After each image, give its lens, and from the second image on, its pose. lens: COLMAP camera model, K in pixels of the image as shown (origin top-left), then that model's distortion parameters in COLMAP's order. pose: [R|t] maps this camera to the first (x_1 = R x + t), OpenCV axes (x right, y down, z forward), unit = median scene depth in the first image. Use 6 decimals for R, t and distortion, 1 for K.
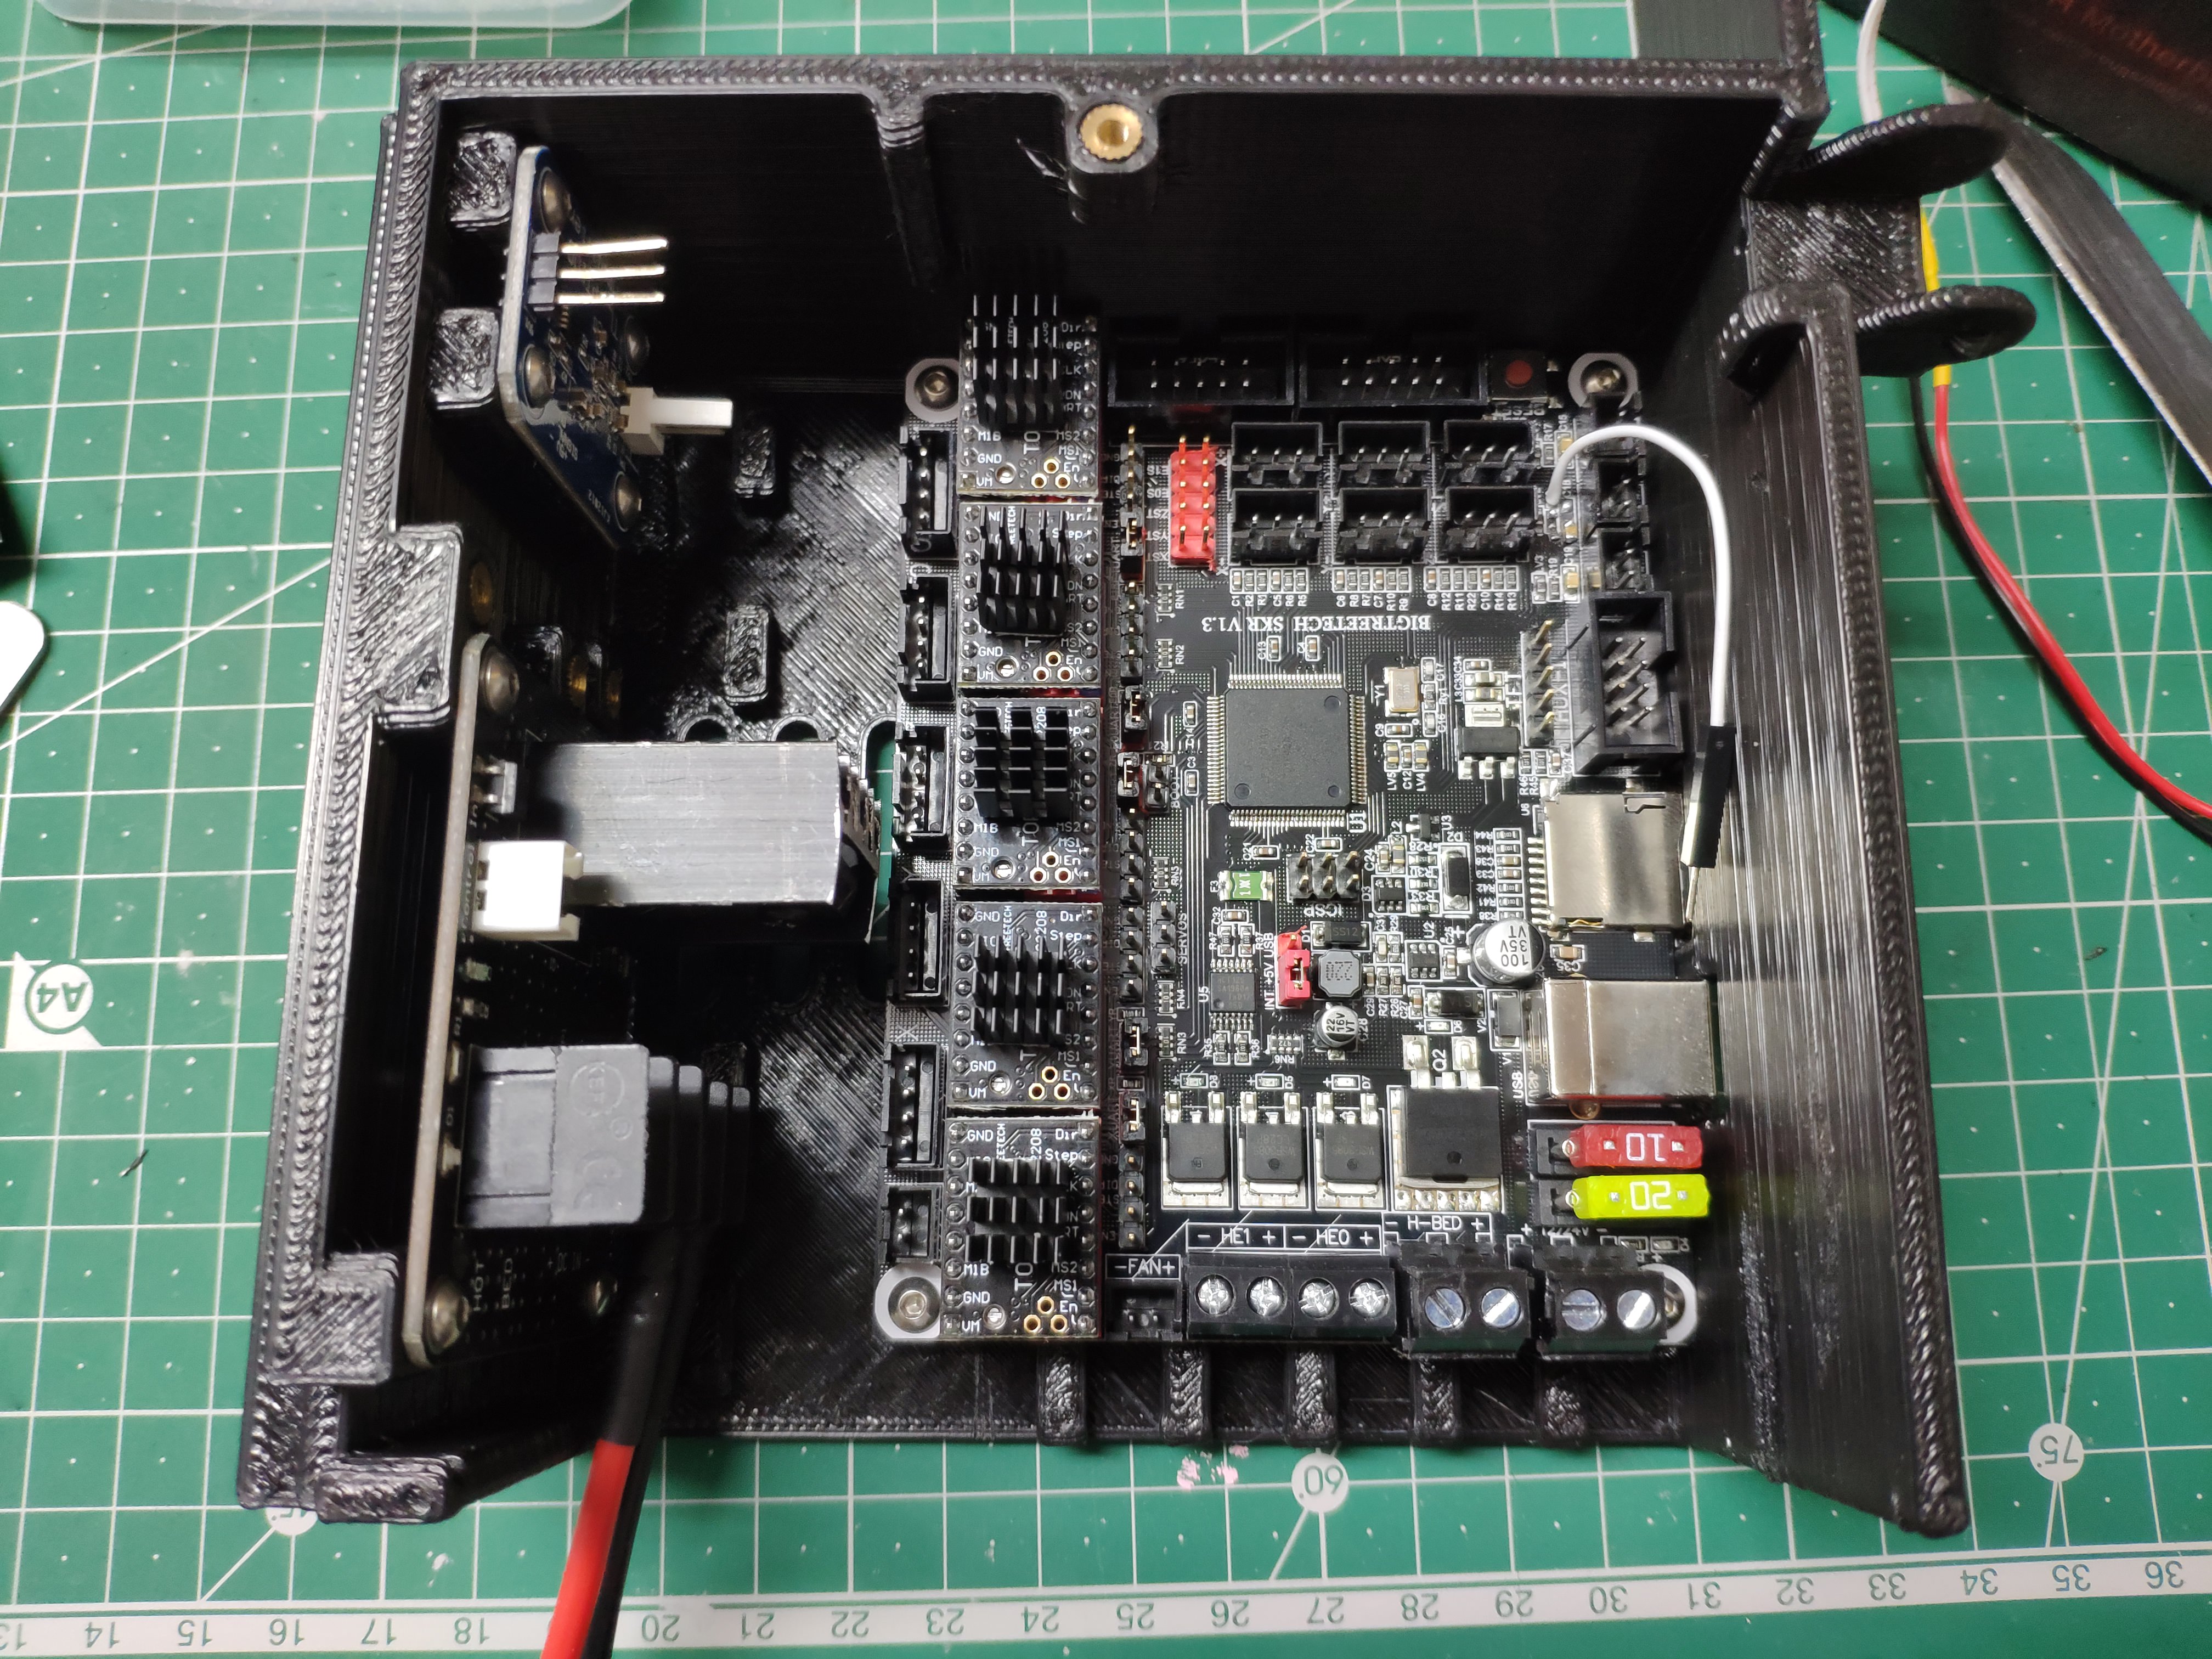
lens RADIAL K [[1820.0, 0, 1093.7], [0, 1820.0, 832.9], [0, 0, 1]] dist [0.004572, -0.034107]
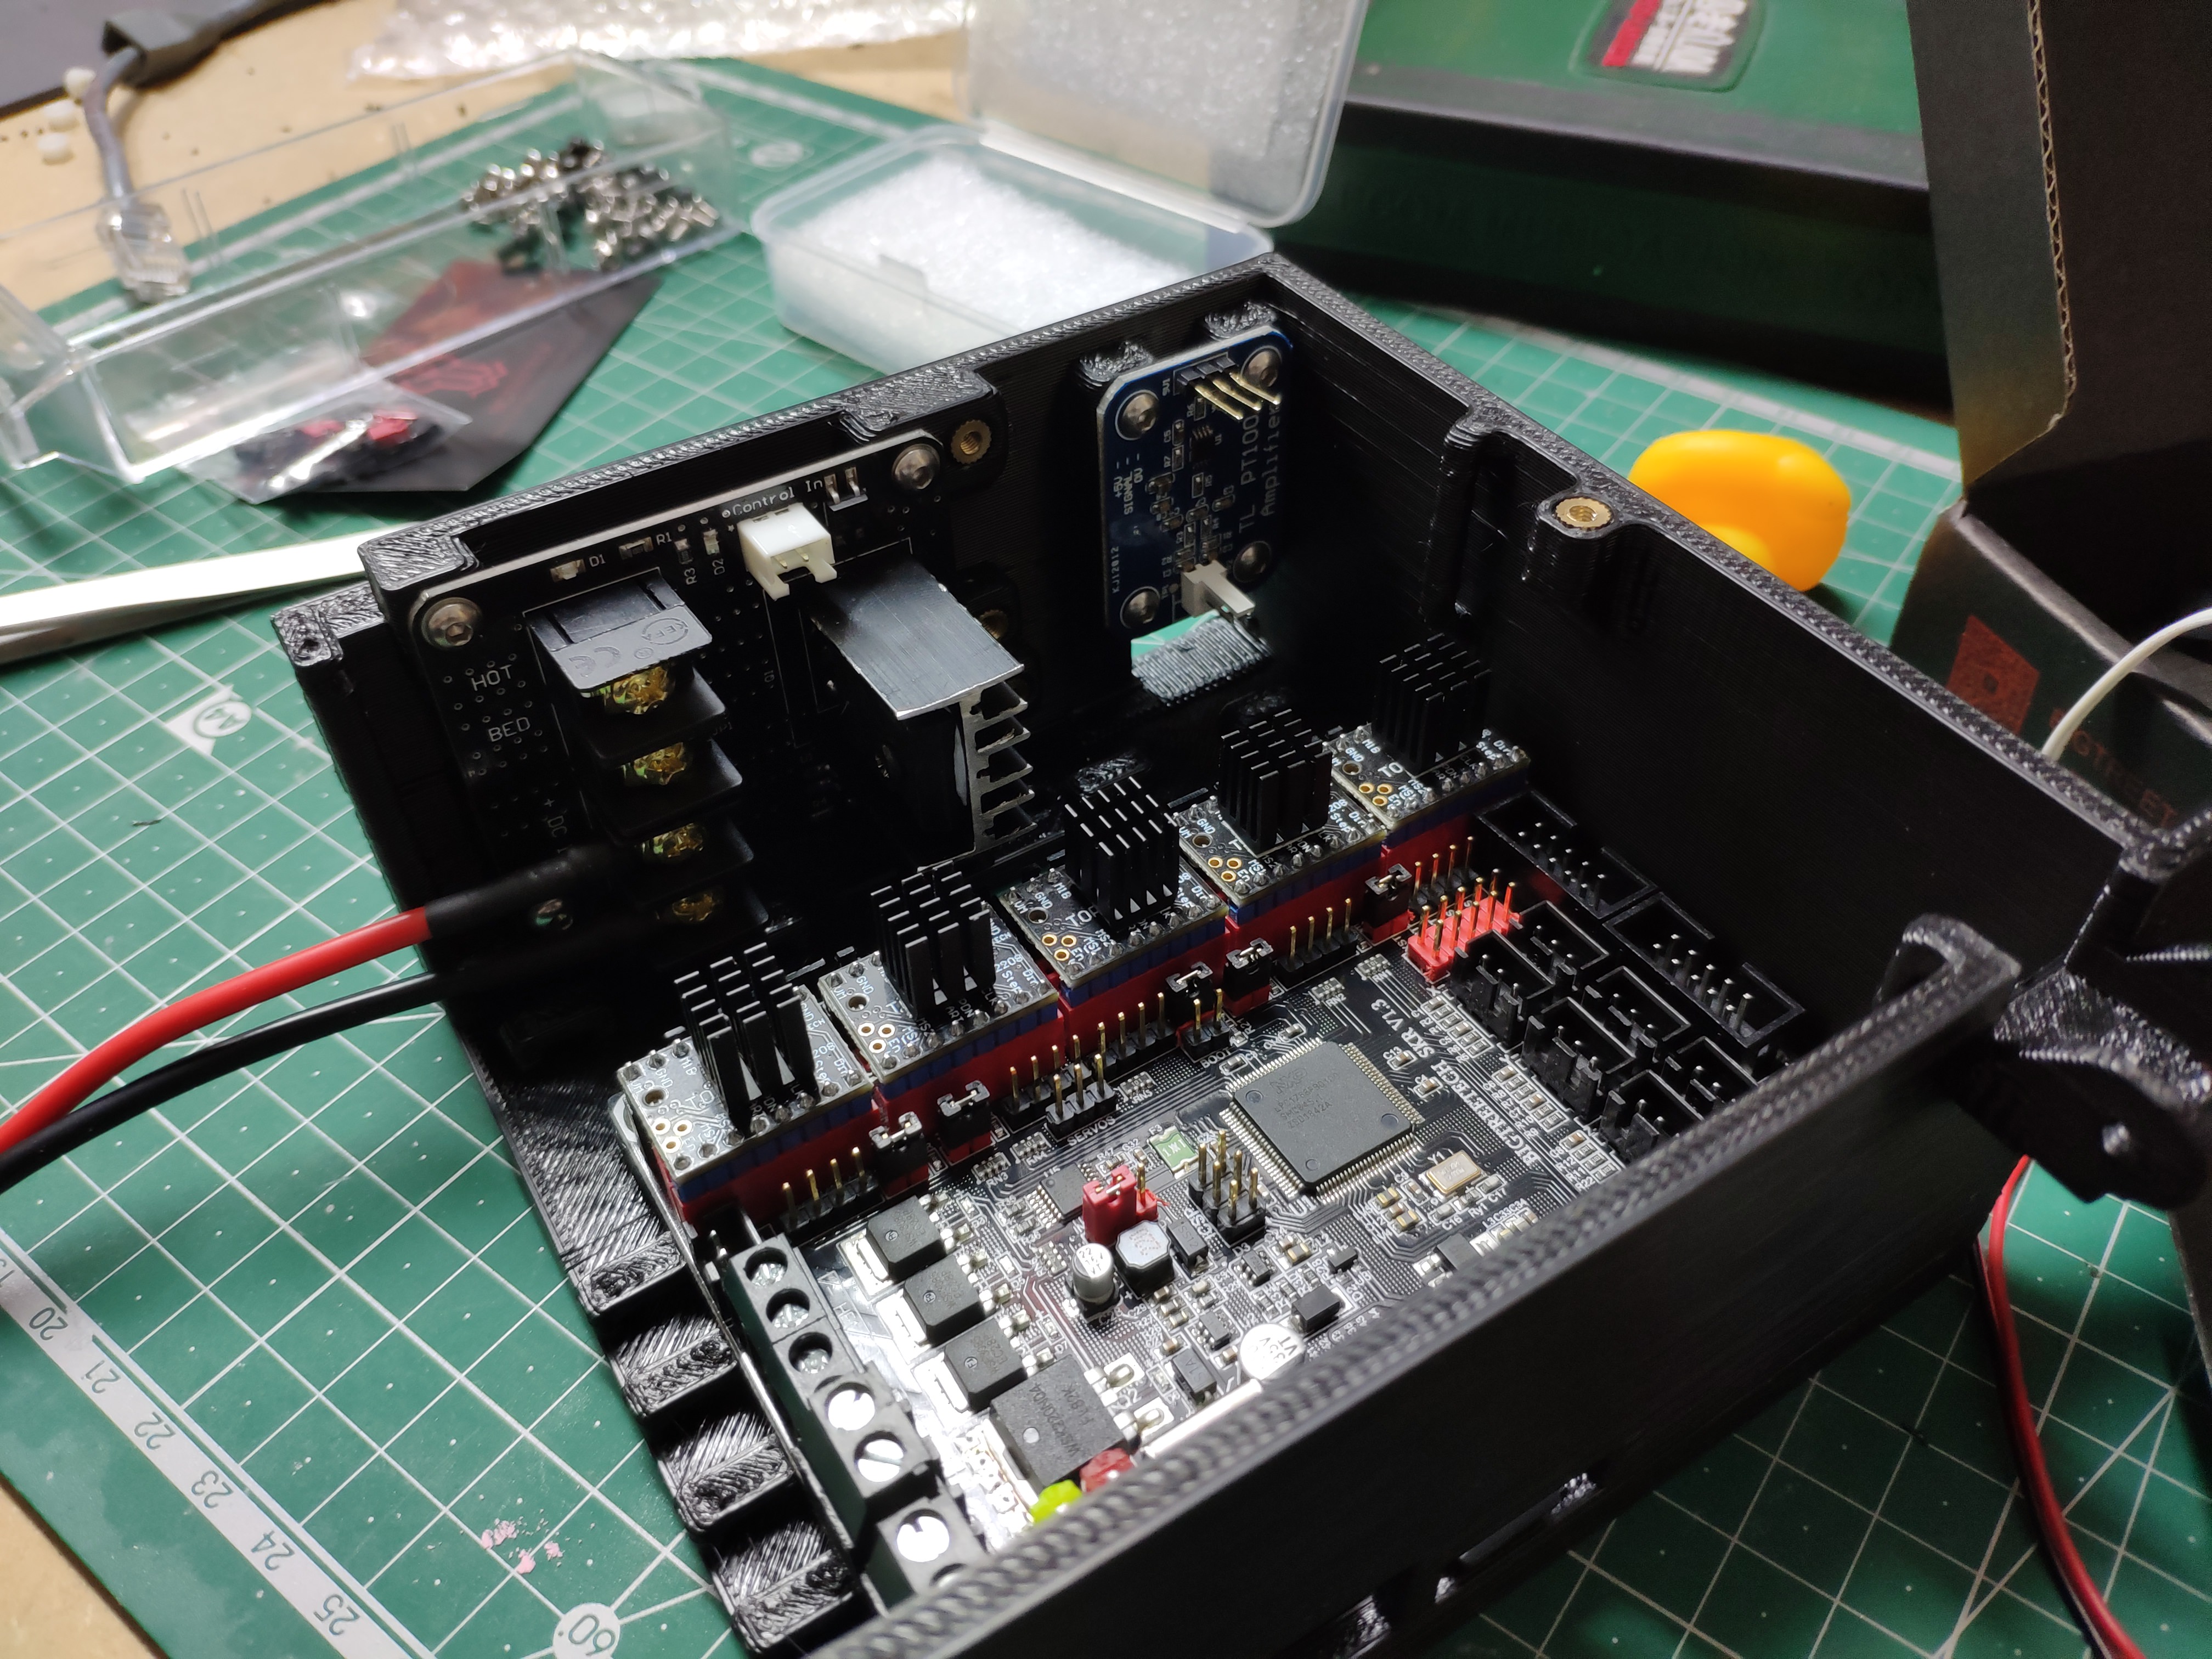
lens RADIAL K [[1820.0, 0, 1093.7], [0, 1820.0, 832.9], [0, 0, 1]] dist [0.004572, -0.034107]
pose [[0.519273, 0.565691, -0.640585, 0.599468], [-0.826631, 0.522691, -0.208506, 0.182586], [0.216878, 0.637799, 0.739037, 0.186129]]
